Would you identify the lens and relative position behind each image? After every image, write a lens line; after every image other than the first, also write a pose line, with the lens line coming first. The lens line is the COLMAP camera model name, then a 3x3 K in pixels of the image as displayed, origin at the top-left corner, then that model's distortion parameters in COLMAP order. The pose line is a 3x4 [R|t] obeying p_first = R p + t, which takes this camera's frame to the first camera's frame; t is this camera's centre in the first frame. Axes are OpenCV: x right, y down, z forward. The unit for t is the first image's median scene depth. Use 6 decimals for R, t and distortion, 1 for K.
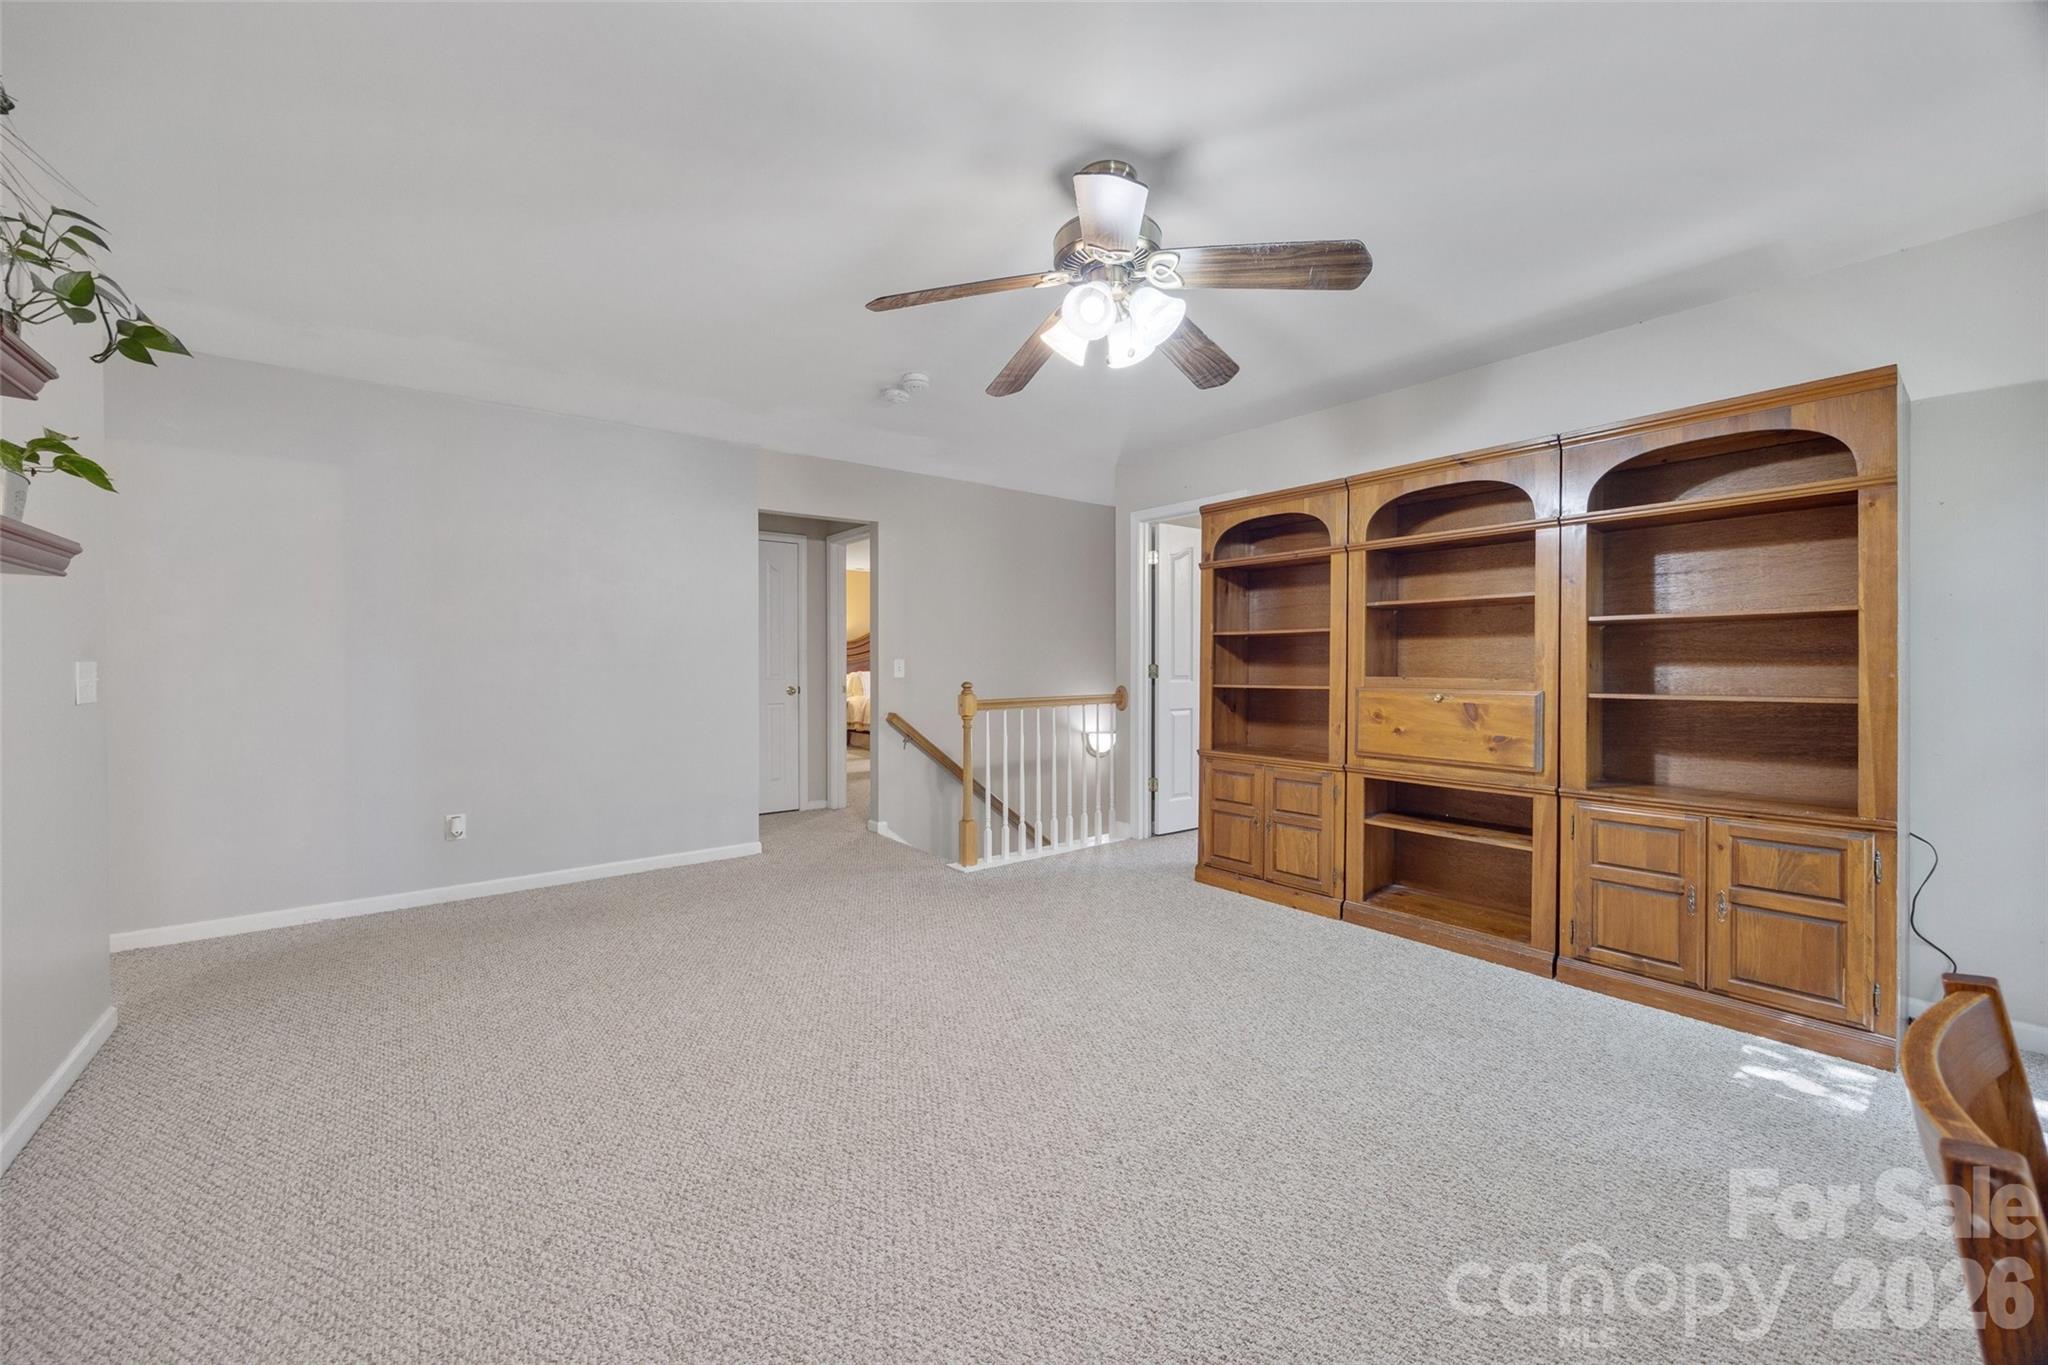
lens RADIAL K [[789.9, 0, 1015.8], [0, 789.9, 674.9], [0, 0, 1]] dist [-0.000620, -0.000218]
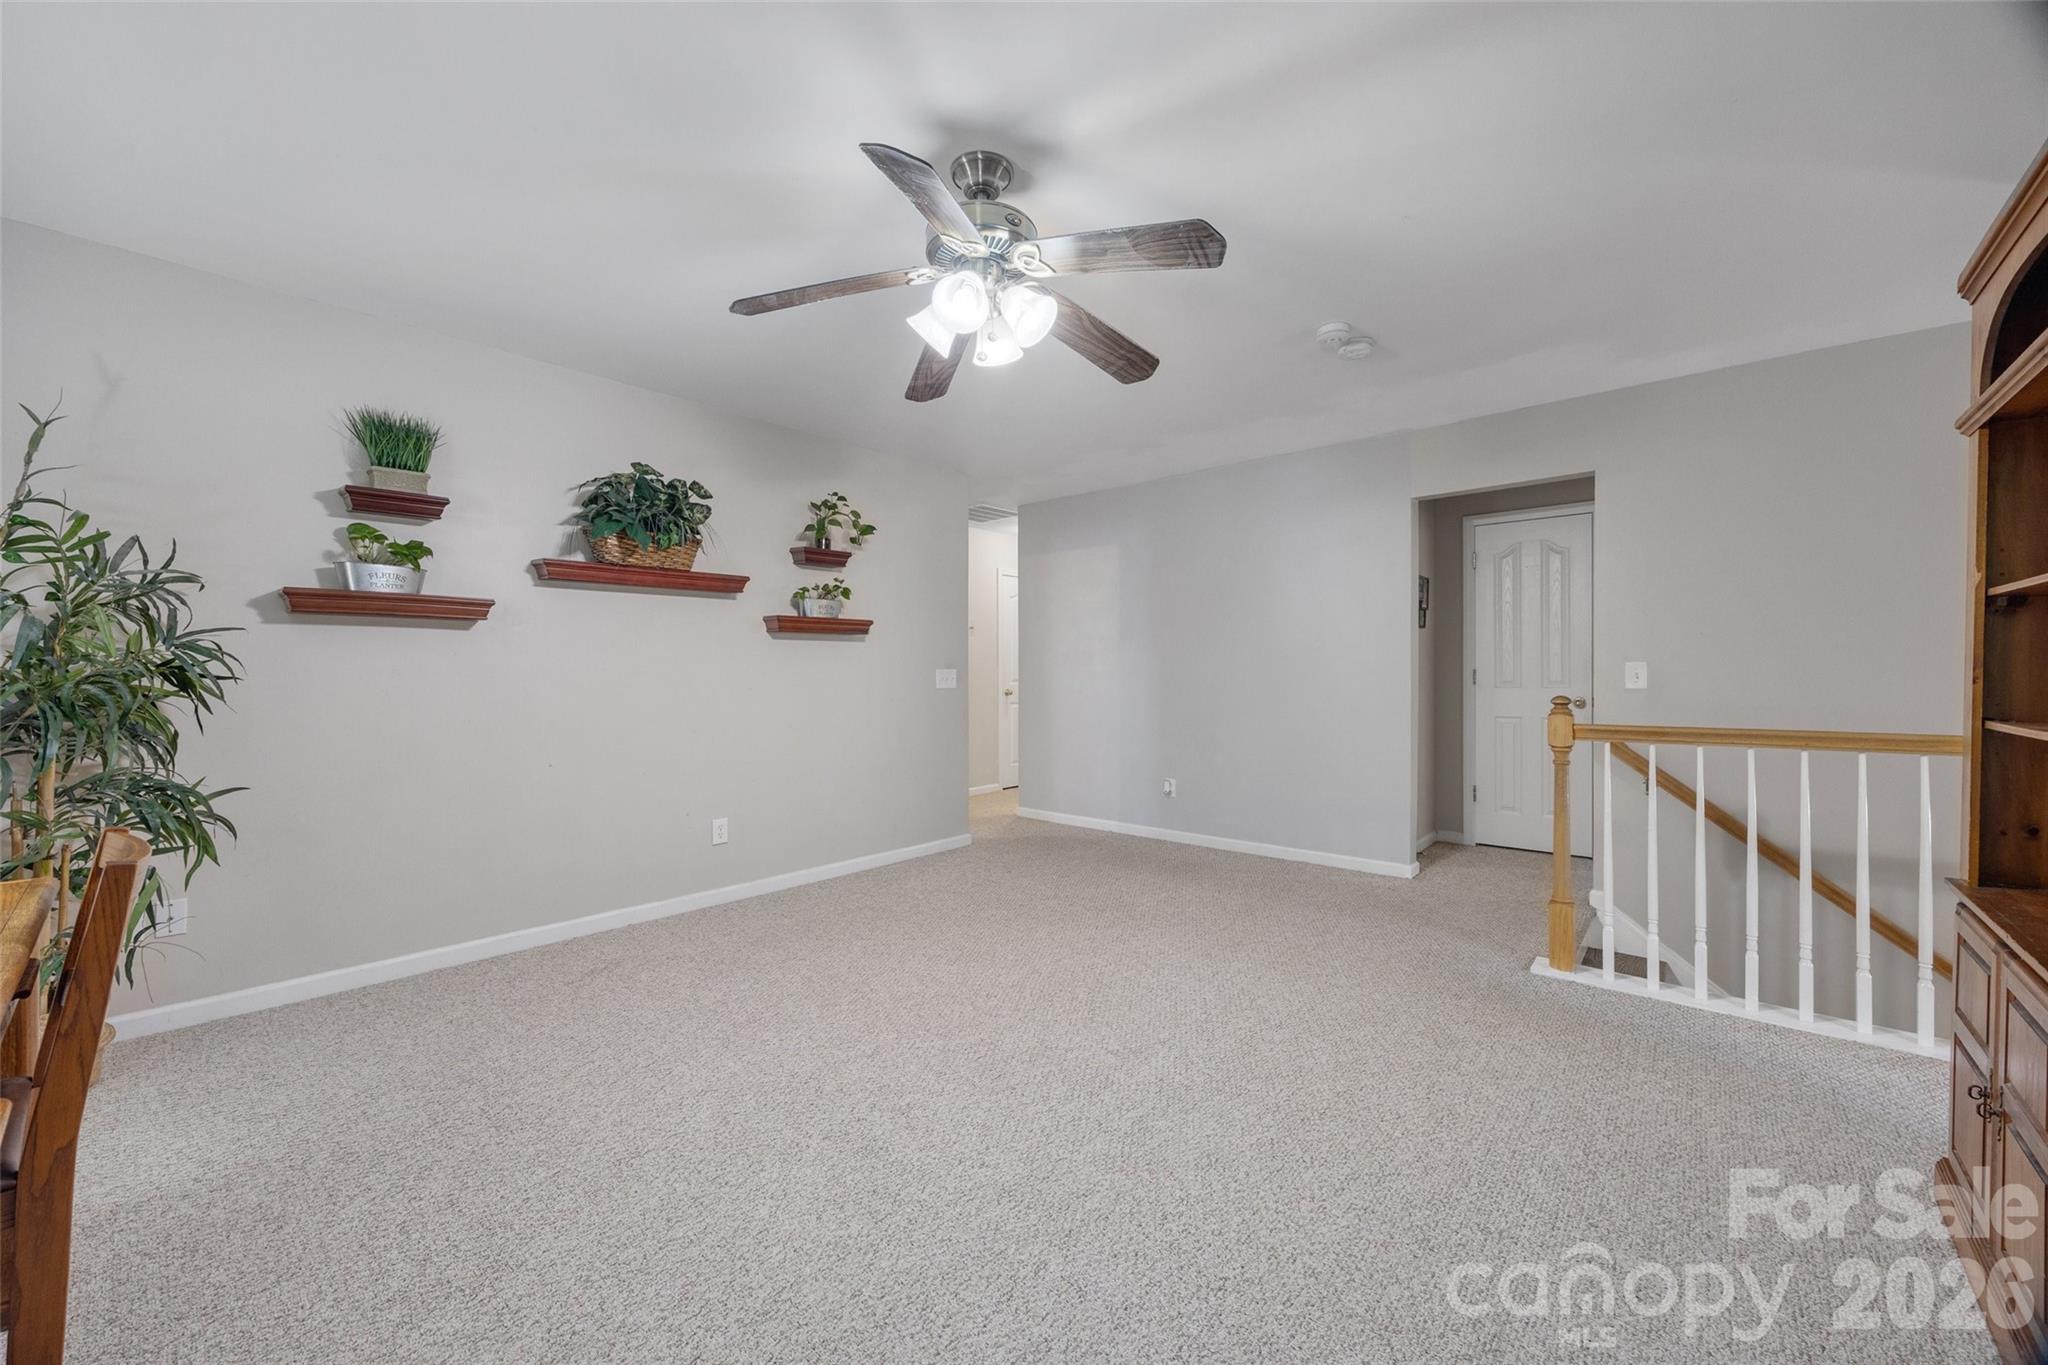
lens RADIAL K [[789.9, 0, 1015.8], [0, 789.9, 674.9], [0, 0, 1]] dist [-0.000620, -0.000218]
pose [[0.166098, 0.006408, -0.986088, 0.582450], [-0.010009, 0.999938, 0.004812, -0.008219], [0.986058, 0.009071, 0.166152, 0.475641]]
